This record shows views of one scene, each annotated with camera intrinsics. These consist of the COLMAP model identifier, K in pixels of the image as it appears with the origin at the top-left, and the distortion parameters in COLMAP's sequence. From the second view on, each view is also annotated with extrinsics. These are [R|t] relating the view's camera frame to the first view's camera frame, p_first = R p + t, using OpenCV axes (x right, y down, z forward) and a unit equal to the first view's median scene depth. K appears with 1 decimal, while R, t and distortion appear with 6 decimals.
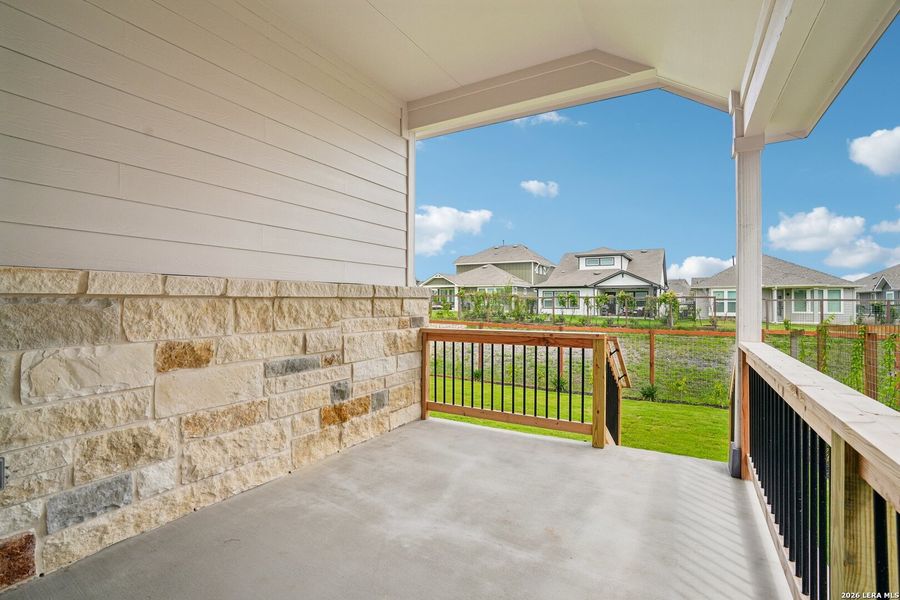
lens RADIAL K [[417.1, 0, 451.8], [0, 417.1, 301.0], [0, 0, 1]] dist [-0.037715, 0.007221]
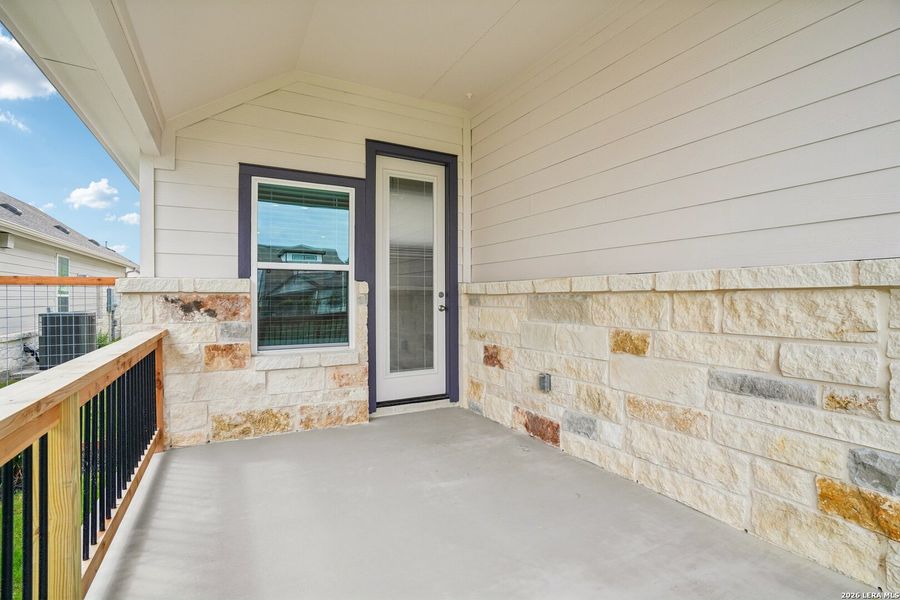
lens RADIAL K [[417.1, 0, 448.8], [0, 417.1, 297.0], [0, 0, 1]] dist [-0.037715, 0.007221]
pose [[-0.520366, 0.006403, -0.853919, 0.574084], [0.011476, 0.999934, 0.000504, -0.002777], [0.853866, -0.009538, -0.520405, 1.095897]]
